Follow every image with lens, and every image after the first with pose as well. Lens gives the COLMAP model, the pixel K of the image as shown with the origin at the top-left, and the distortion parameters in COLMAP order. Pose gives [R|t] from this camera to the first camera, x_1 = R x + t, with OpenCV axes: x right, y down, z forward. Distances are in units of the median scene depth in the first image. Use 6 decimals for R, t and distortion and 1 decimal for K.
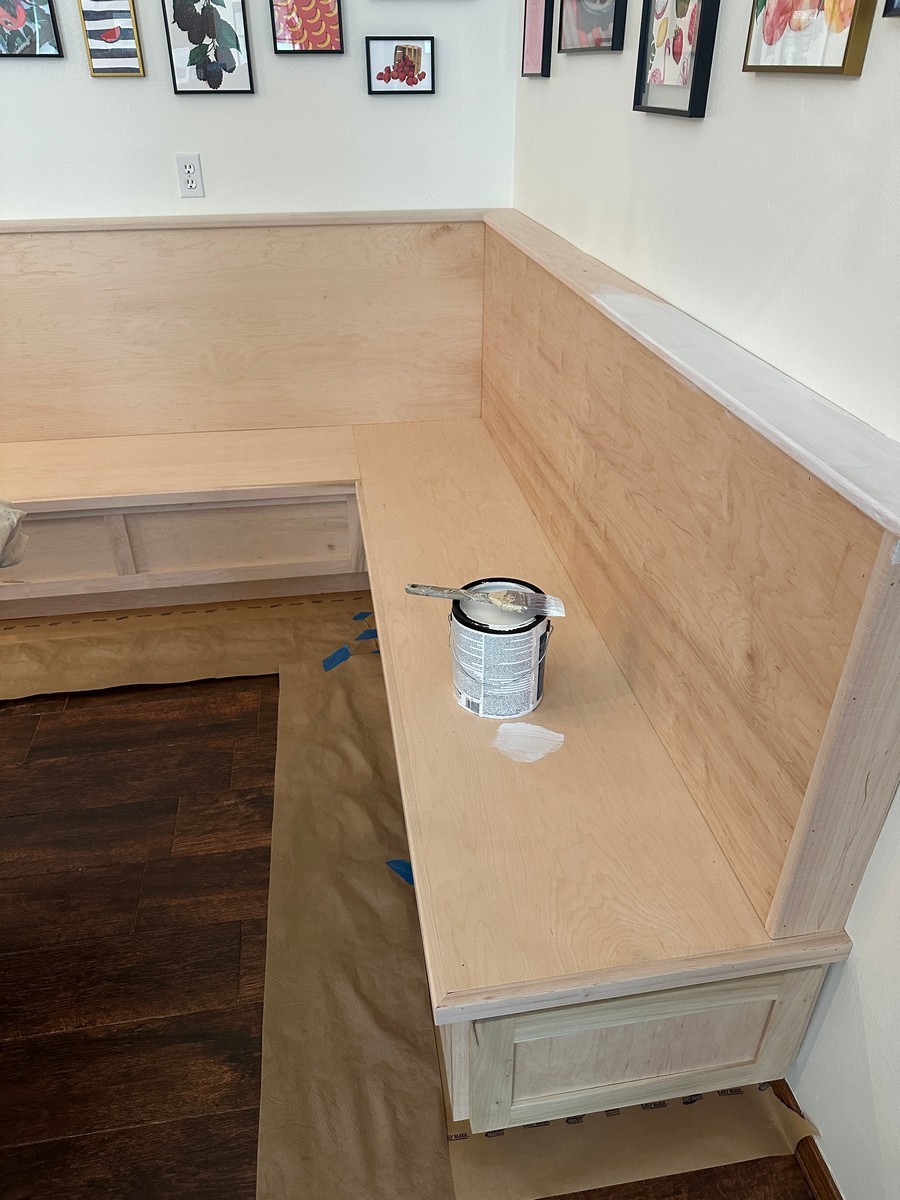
lens RADIAL K [[851.6, 0, 454.2], [0, 851.6, 594.0], [0, 0, 1]] dist [0.008451, -0.012691]
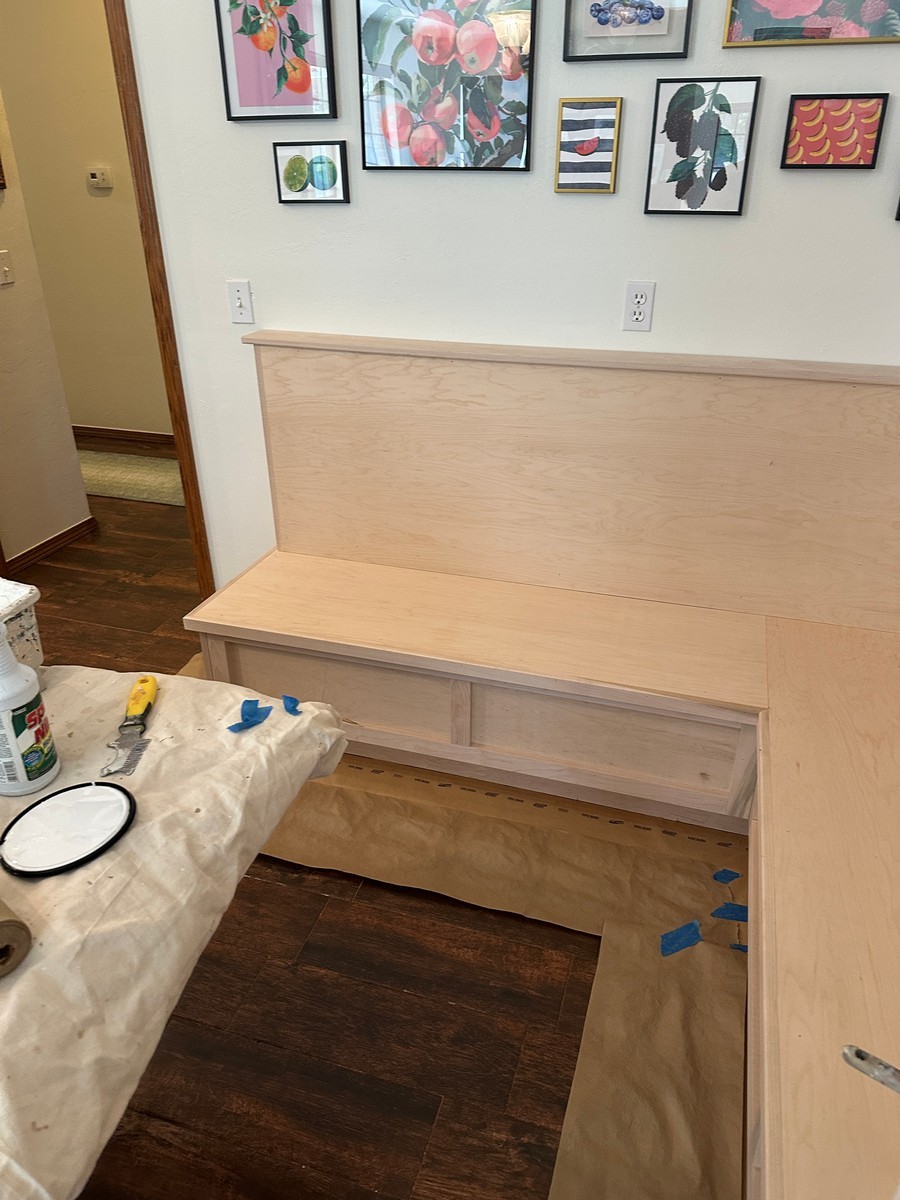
lens RADIAL K [[845.2, 0, 452.3], [0, 845.2, 605.2], [0, 0, 1]] dist [0.001996, -0.013318]
pose [[0.893831, 0.210383, -0.395985, -0.088172], [-0.235533, 0.971745, -0.015373, -0.158587], [0.381562, 0.107009, 0.918128, 0.211860]]
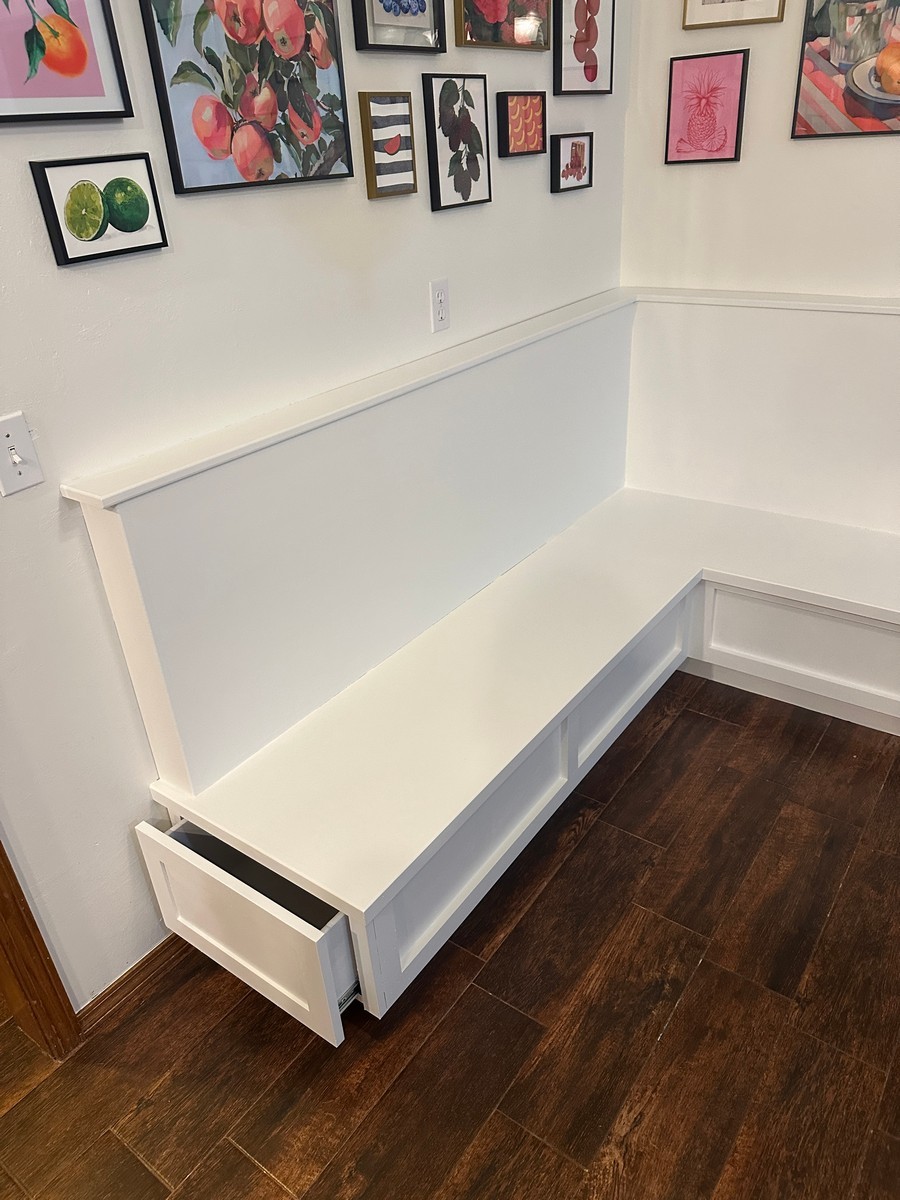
lens RADIAL K [[845.2, 0, 452.3], [0, 845.2, 605.2], [0, 0, 1]] dist [0.001996, -0.013318]
pose [[0.715421, -0.373510, 0.590477, -0.952034], [0.415761, 0.906787, 0.069858, -0.296013], [-0.561530, 0.195520, 0.804025, 0.416182]]
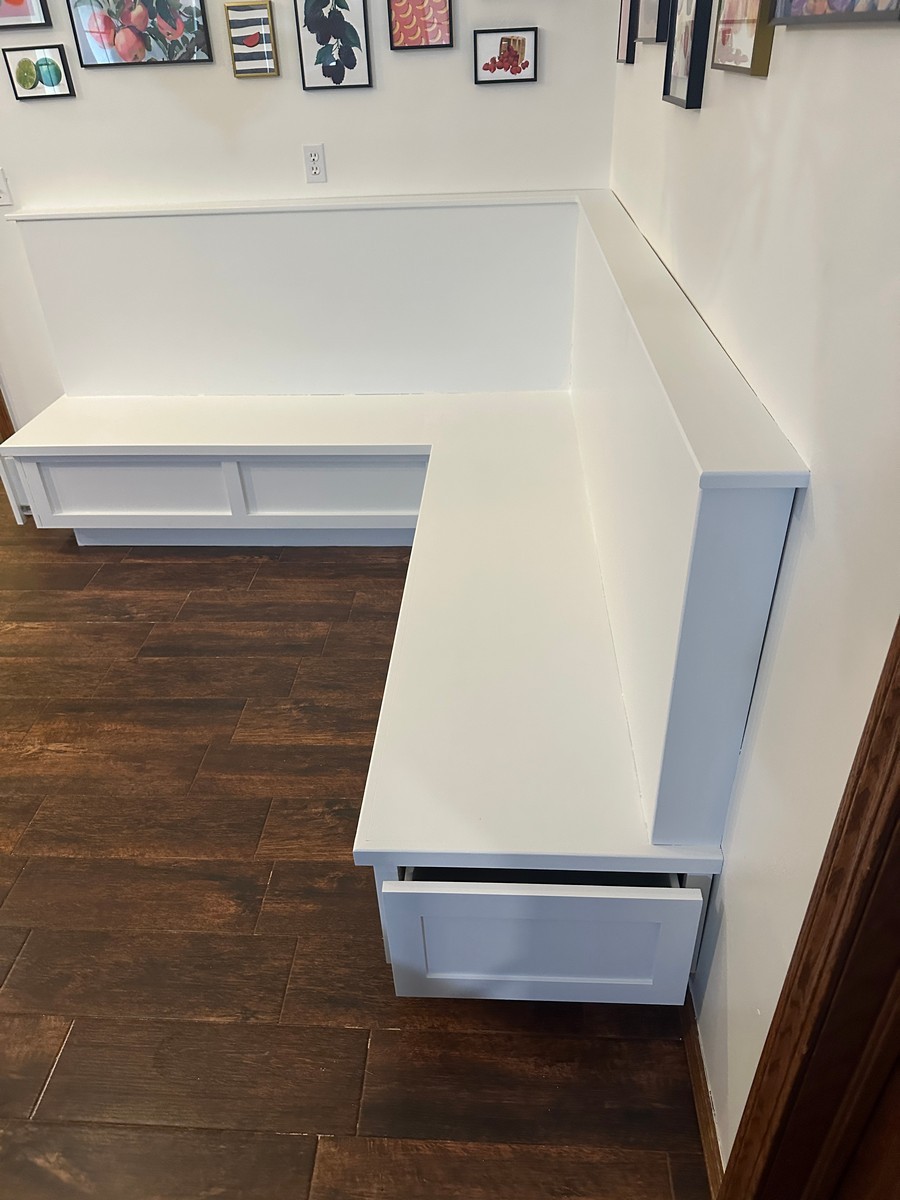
lens RADIAL K [[845.2, 0, 452.3], [0, 845.2, 605.2], [0, 0, 1]] dist [0.001996, -0.013318]
pose [[0.975296, 0.090301, -0.201602, 0.153760], [-0.082732, 0.995524, 0.045681, 0.026536], [0.204825, -0.027873, 0.978402, -0.074927]]
